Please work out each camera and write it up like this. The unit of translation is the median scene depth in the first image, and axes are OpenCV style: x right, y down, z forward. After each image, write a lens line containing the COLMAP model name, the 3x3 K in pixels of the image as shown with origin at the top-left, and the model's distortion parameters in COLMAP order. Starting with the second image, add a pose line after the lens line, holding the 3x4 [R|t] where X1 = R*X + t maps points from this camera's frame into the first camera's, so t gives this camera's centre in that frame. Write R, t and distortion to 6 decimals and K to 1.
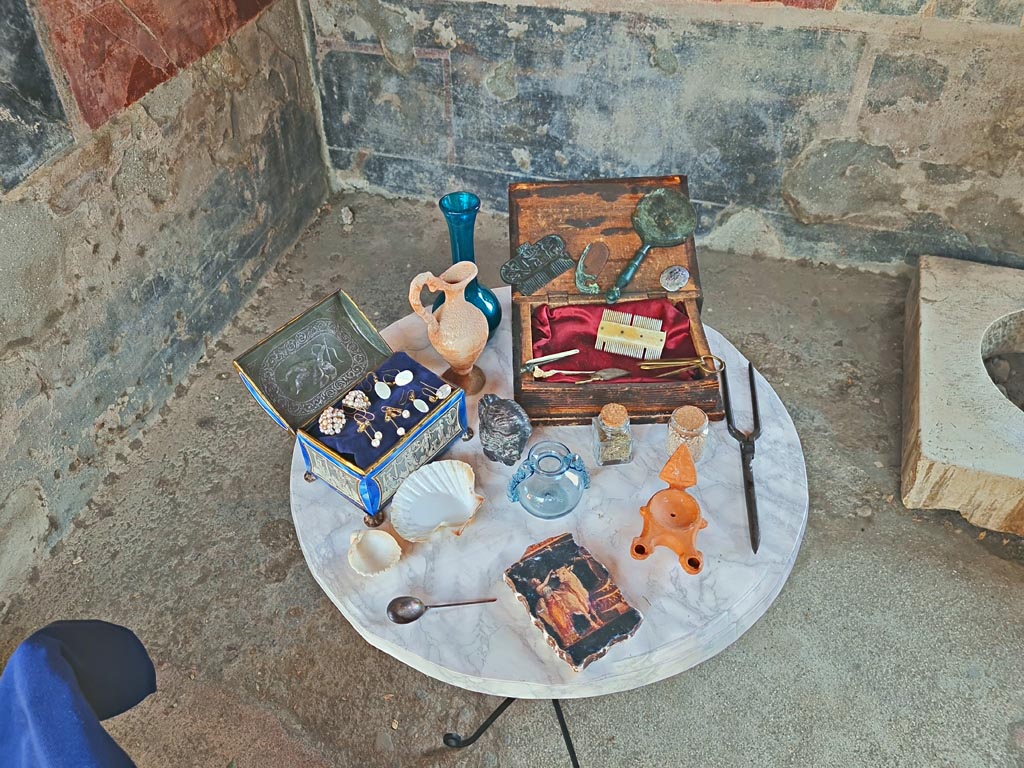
lens RADIAL K [[752.2, 0, 445.6], [0, 752.2, 385.3], [0, 0, 1]] dist [0.004710, 0.001197]
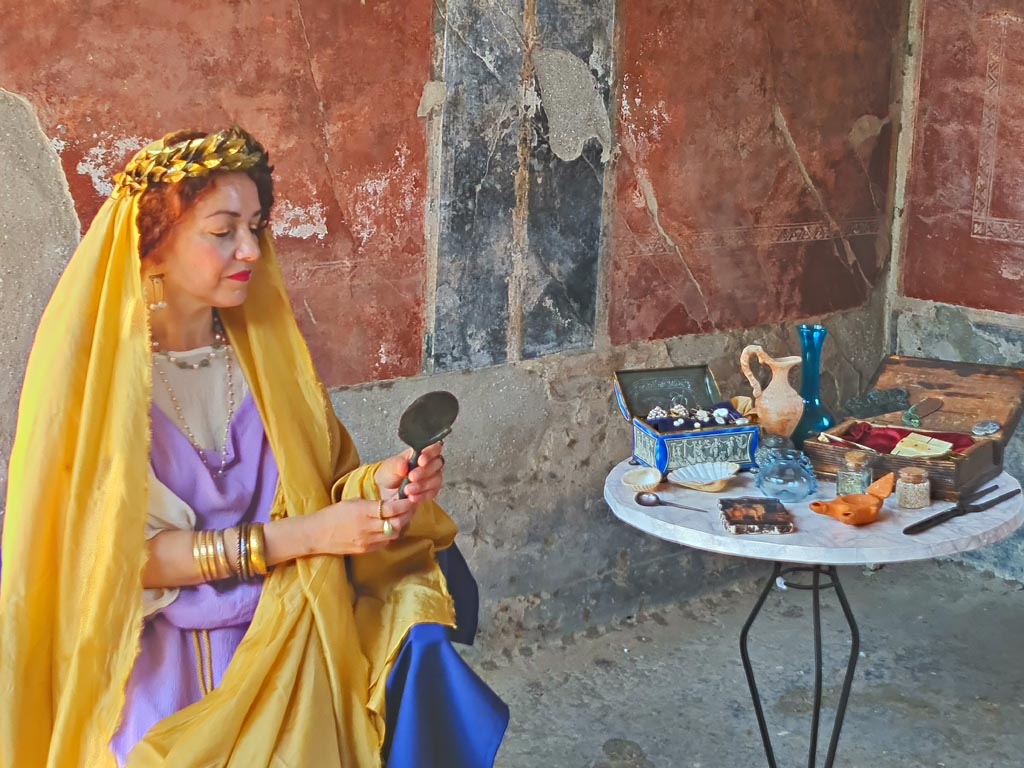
lens RADIAL K [[1564.2, 0, 512.0], [0, 1564.2, 384.0], [0, 0, 1]] dist [0.013353, -0.008799]
pose [[0.835339, 0.152043, -0.528291, 0.467351], [-0.405088, 0.819899, -0.404561, 0.521054], [0.371634, 0.551950, 0.746484, -0.533851]]
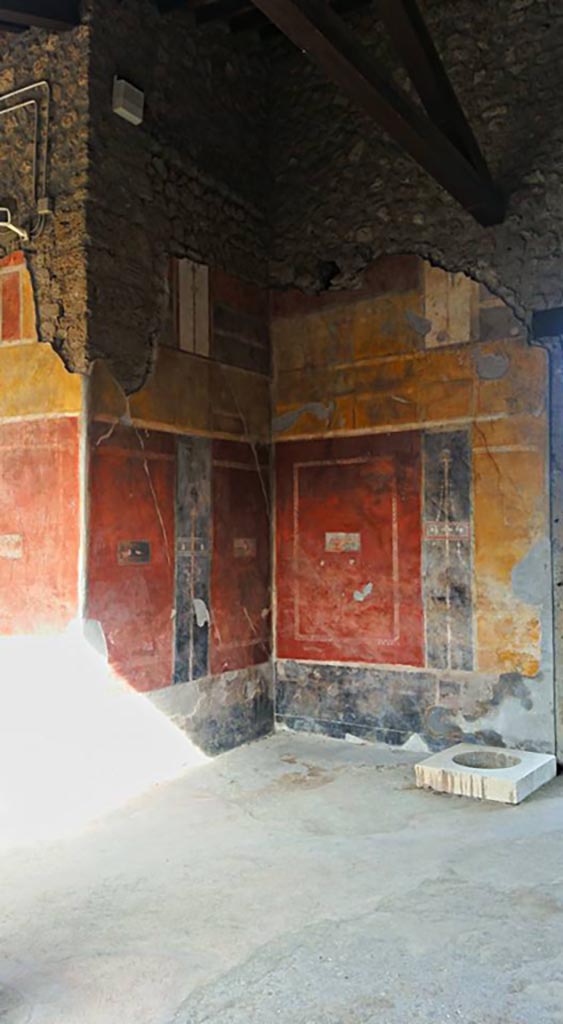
lens RADIAL K [[869.8, 0, 281.5], [0, 869.8, 512.0], [0, 0, 1]] dist [0.194935, -0.000162]
pose [[0.971957, 0.001444, -0.235155, 0.776138], [-0.169392, 0.697918, -0.695857, 1.756543], [0.163114, 0.716176, 0.678591, -2.138040]]
